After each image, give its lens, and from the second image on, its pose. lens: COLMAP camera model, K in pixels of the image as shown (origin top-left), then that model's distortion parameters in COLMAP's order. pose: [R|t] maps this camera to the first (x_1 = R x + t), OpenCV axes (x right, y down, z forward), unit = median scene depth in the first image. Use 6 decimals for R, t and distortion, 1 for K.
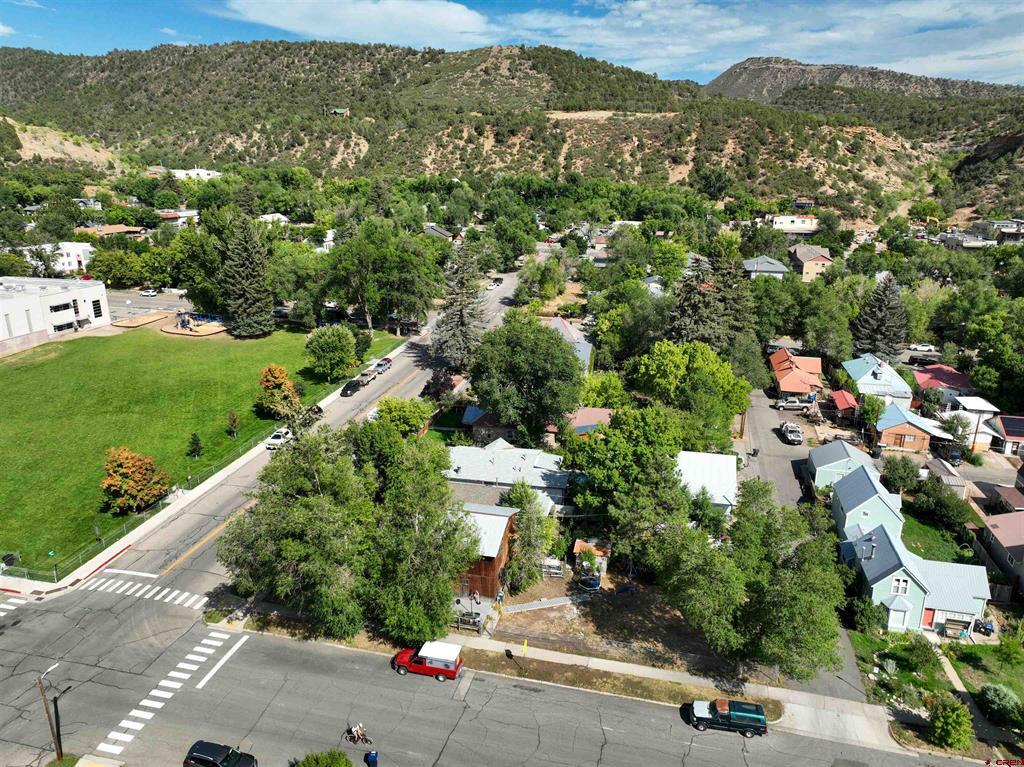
lens RADIAL K [[720.4, 0, 513.6], [0, 720.4, 388.6], [0, 0, 1]] dist [0.002386, 0.017202]
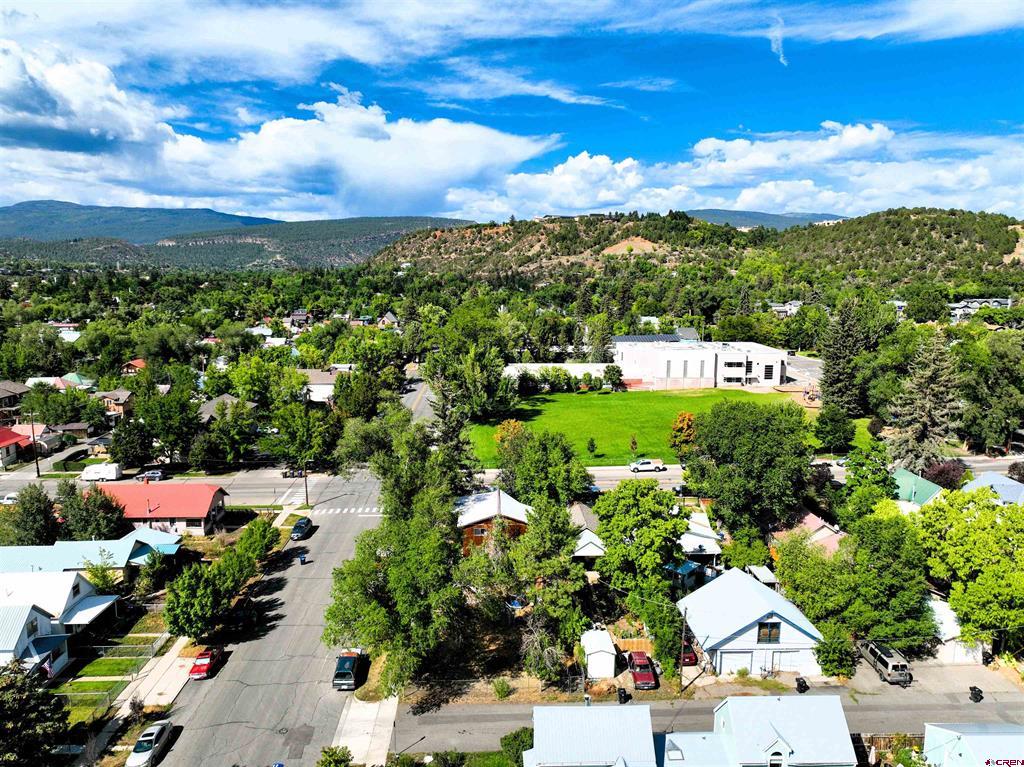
lens RADIAL K [[720.2, 0, 512.0], [0, 720.2, 383.5], [0, 0, 1]] dist [0.003816, 0.006180]
pose [[0.253764, 0.150726, -0.955450, 0.491831], [-0.291802, 0.953693, 0.072947, -0.056452], [0.922201, 0.260291, 0.285995, 0.266148]]
